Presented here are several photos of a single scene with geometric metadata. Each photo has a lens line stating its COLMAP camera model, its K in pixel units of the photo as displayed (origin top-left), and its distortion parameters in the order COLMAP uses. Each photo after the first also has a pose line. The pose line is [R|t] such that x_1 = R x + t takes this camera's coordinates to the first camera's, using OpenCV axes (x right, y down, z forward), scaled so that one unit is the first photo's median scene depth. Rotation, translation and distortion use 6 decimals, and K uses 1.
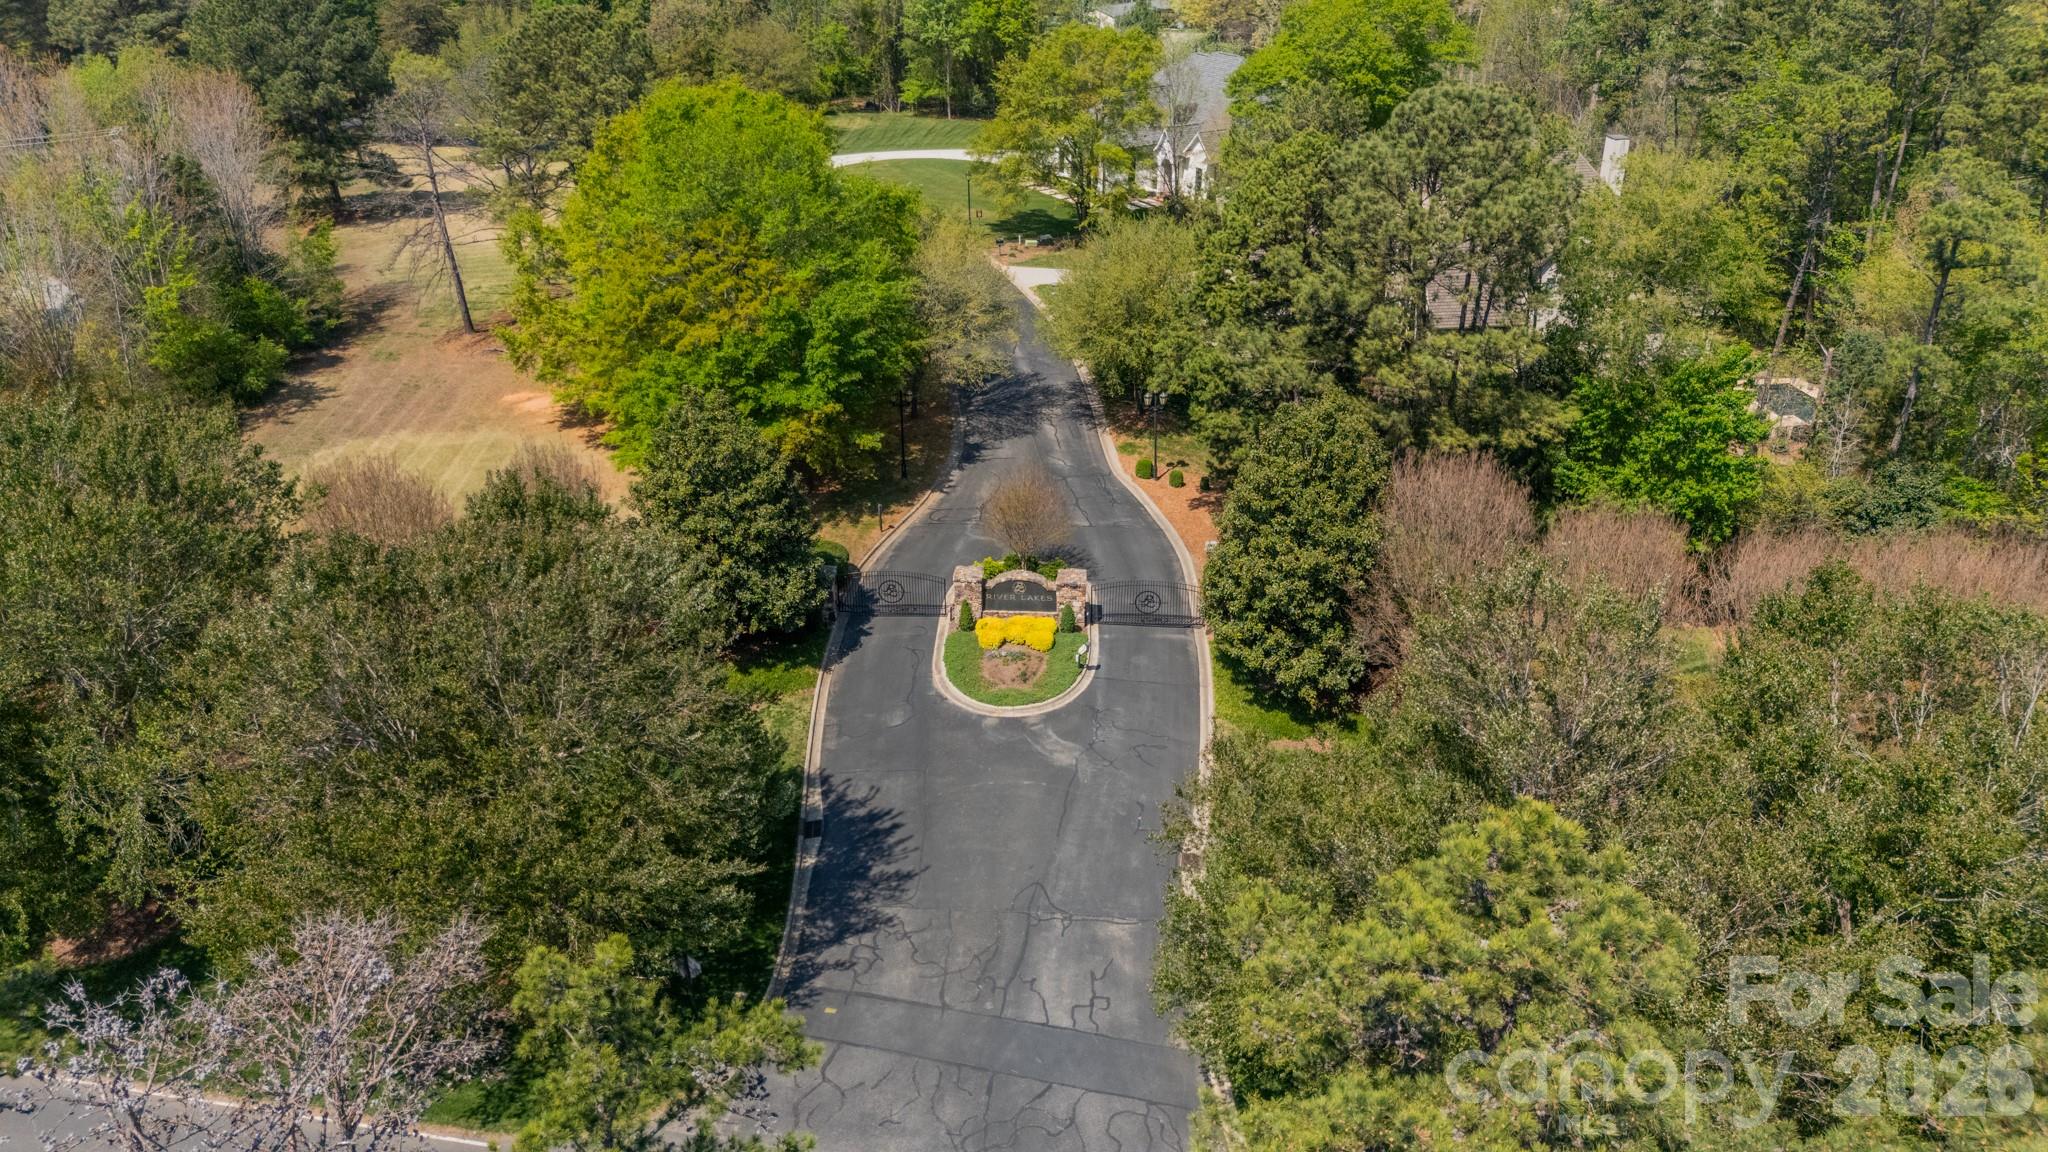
lens RADIAL K [[1520.0, 0, 1040.4], [0, 1520.0, 583.7], [0, 0, 1]] dist [0.066103, -0.060957]
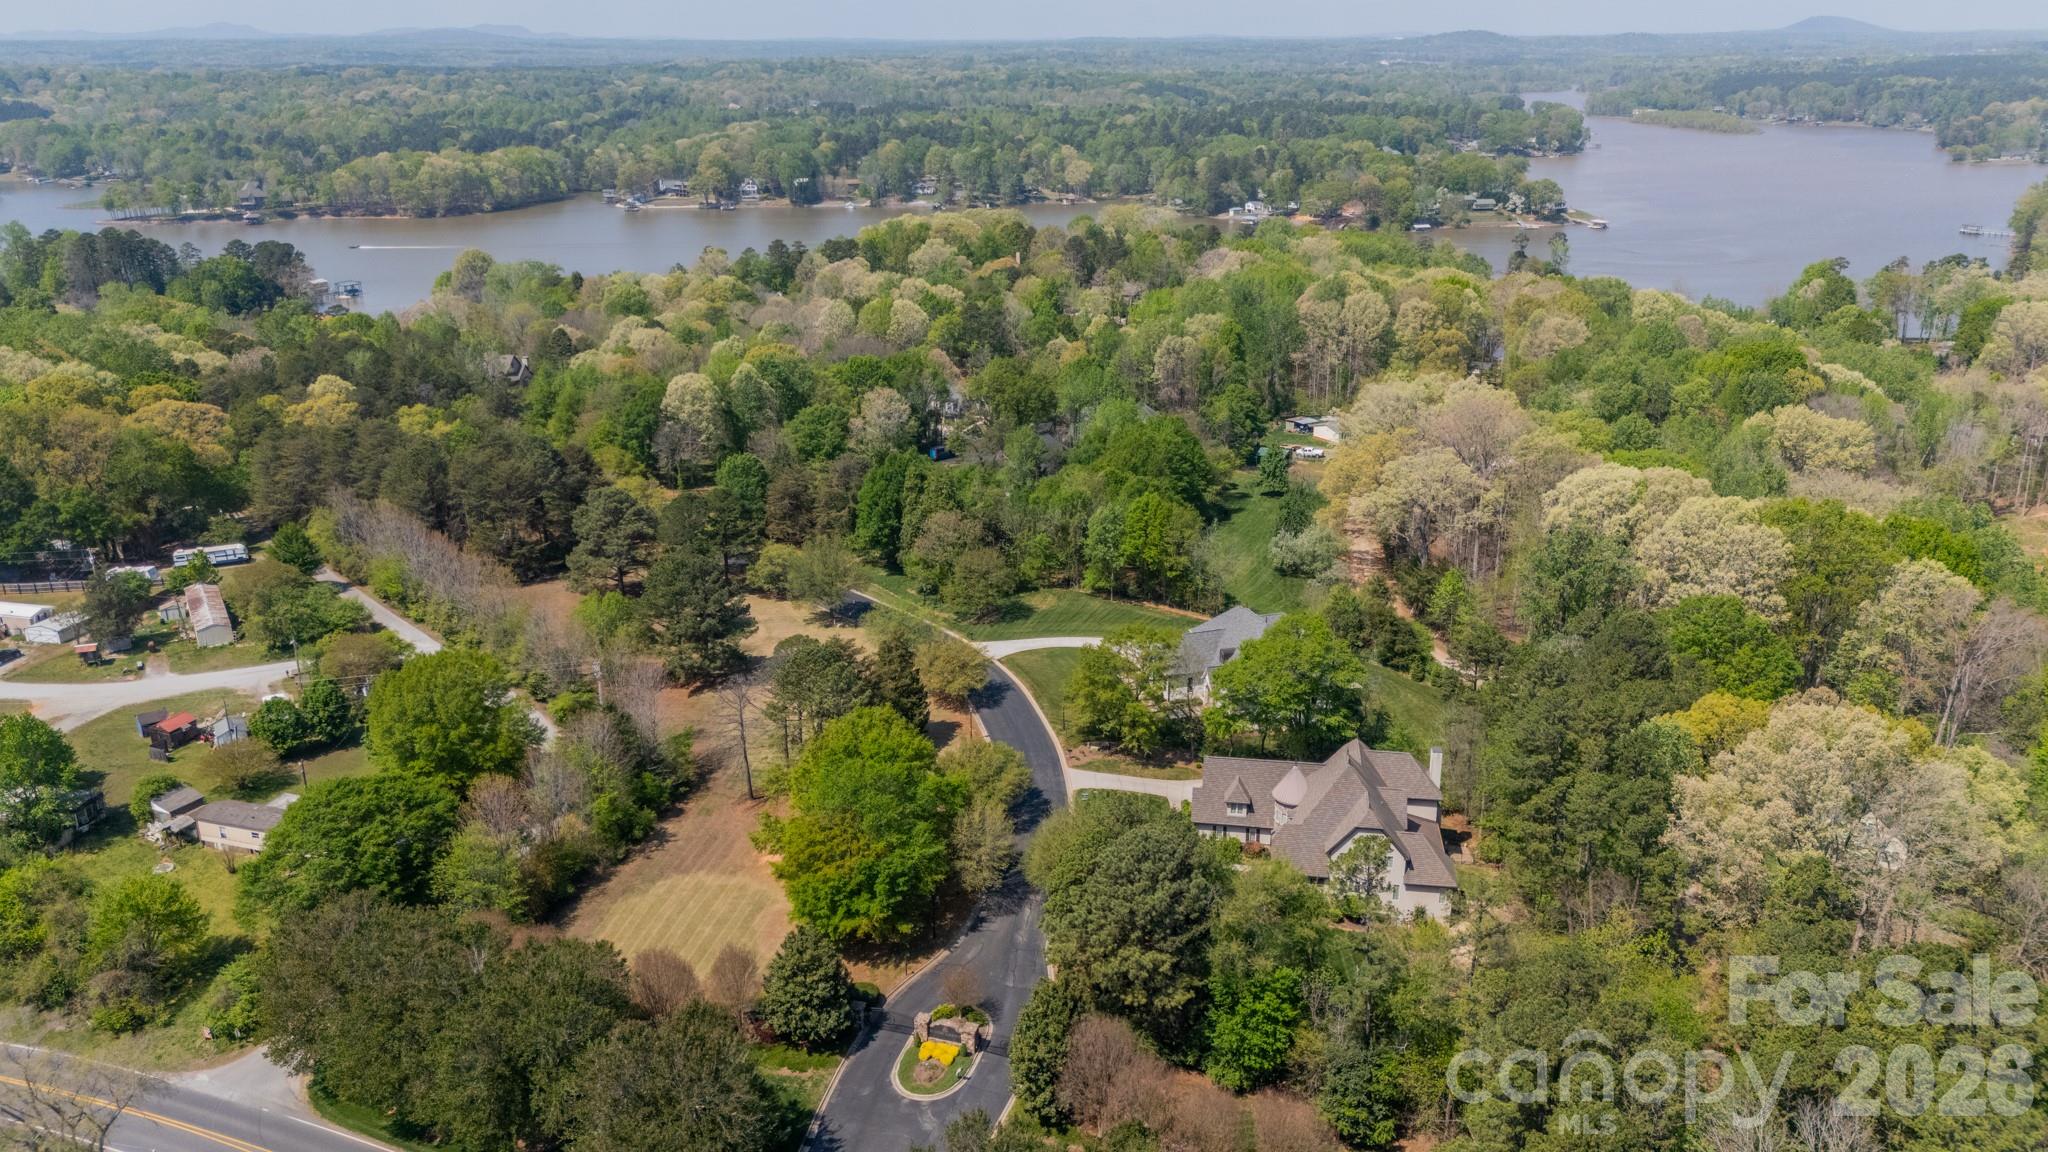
lens RADIAL K [[1520.0, 0, 1024.2], [0, 1520.0, 571.3], [0, 0, 1]] dist [0.066103, -0.060957]
pose [[0.964947, 0.085977, -0.247962, 0.546006], [-0.118534, 0.985734, -0.119489, -0.371154], [0.234151, 0.144693, 0.961373, -1.049321]]
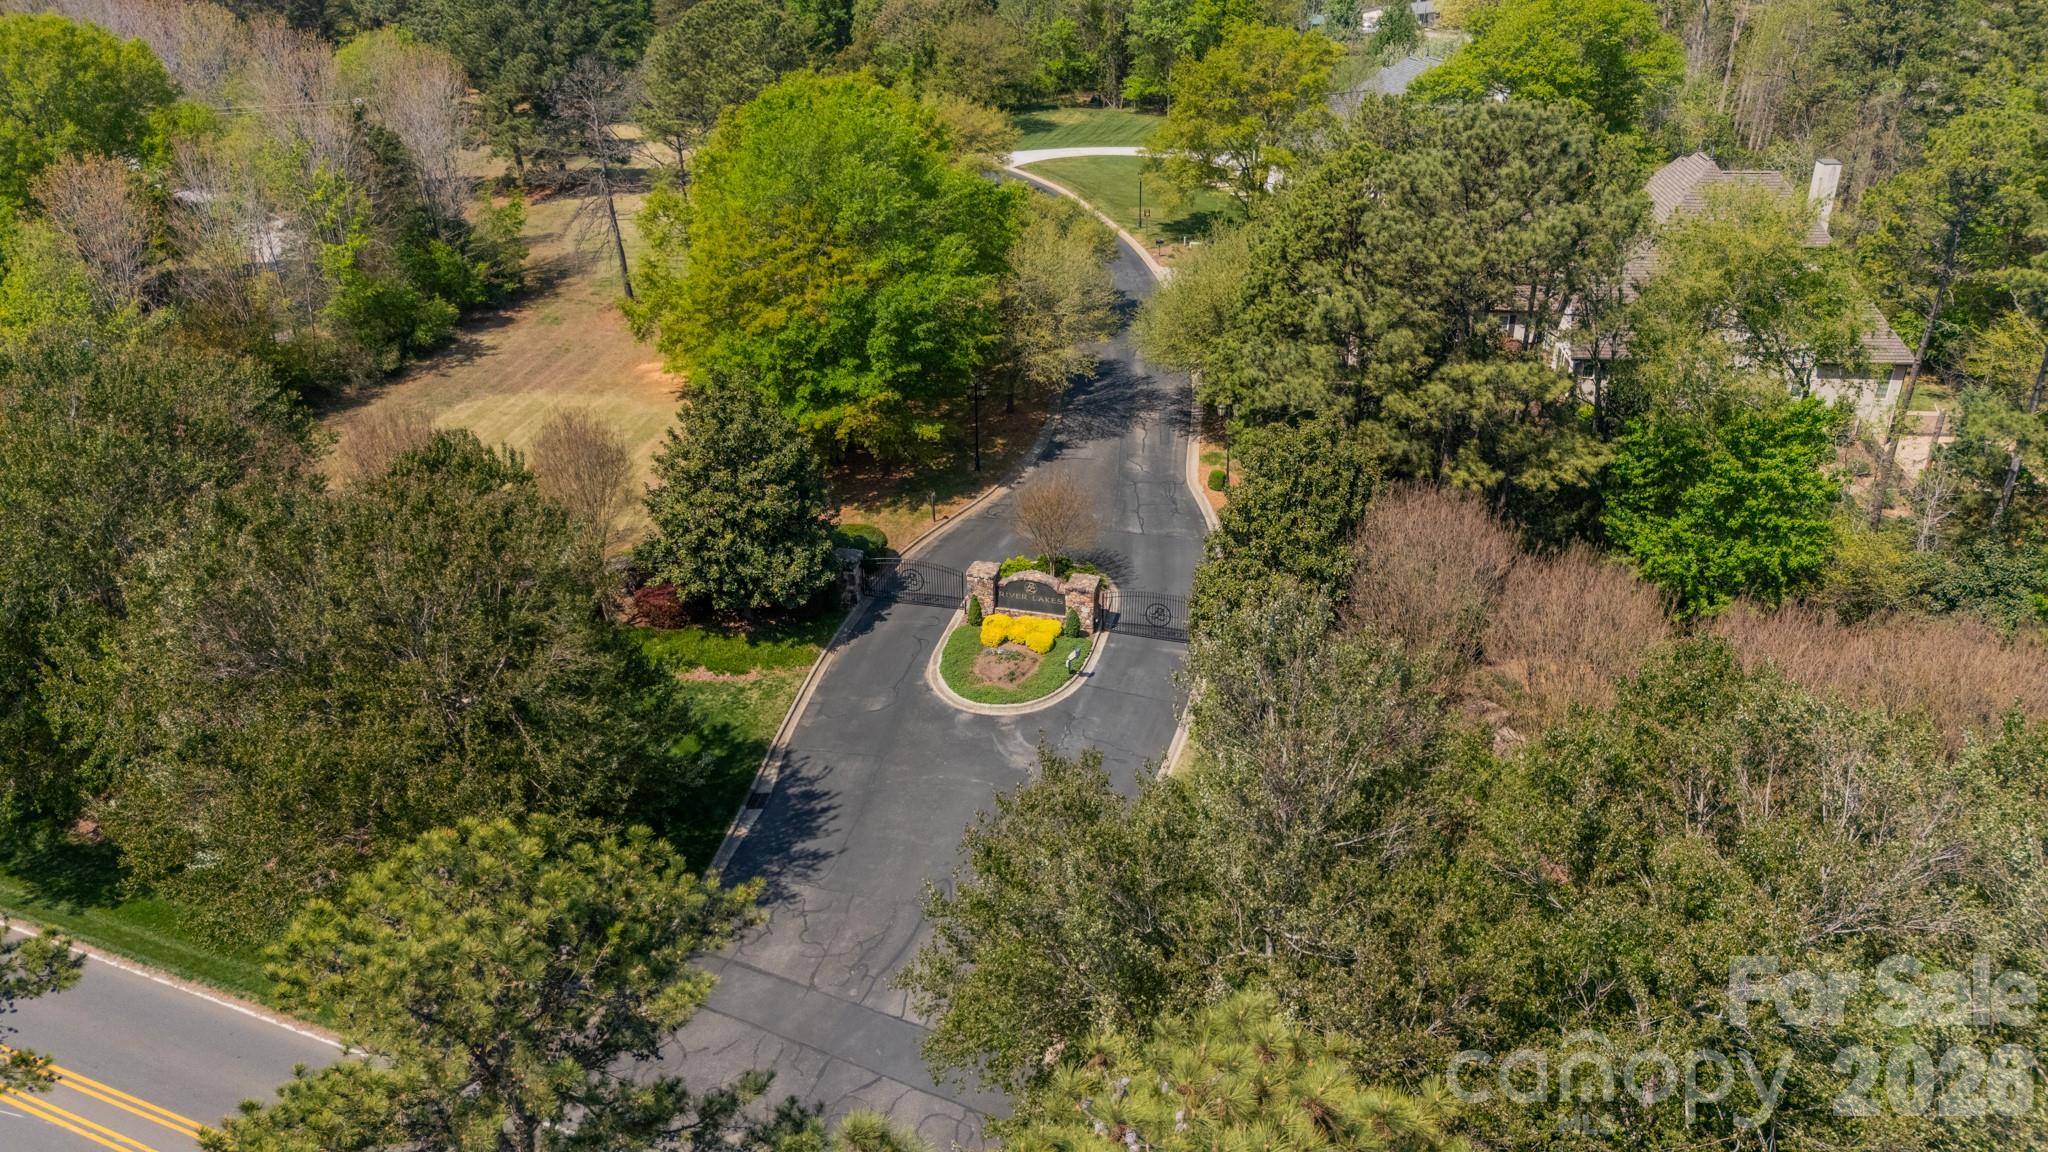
lens RADIAL K [[1520.0, 0, 1030.9], [0, 1520.0, 580.8], [0, 0, 1]] dist [0.066103, -0.060957]
pose [[0.977791, 0.093072, -0.187780, 0.172672], [-0.092725, 0.995635, 0.010651, -0.012614], [0.187952, 0.006998, 0.982153, 0.015114]]
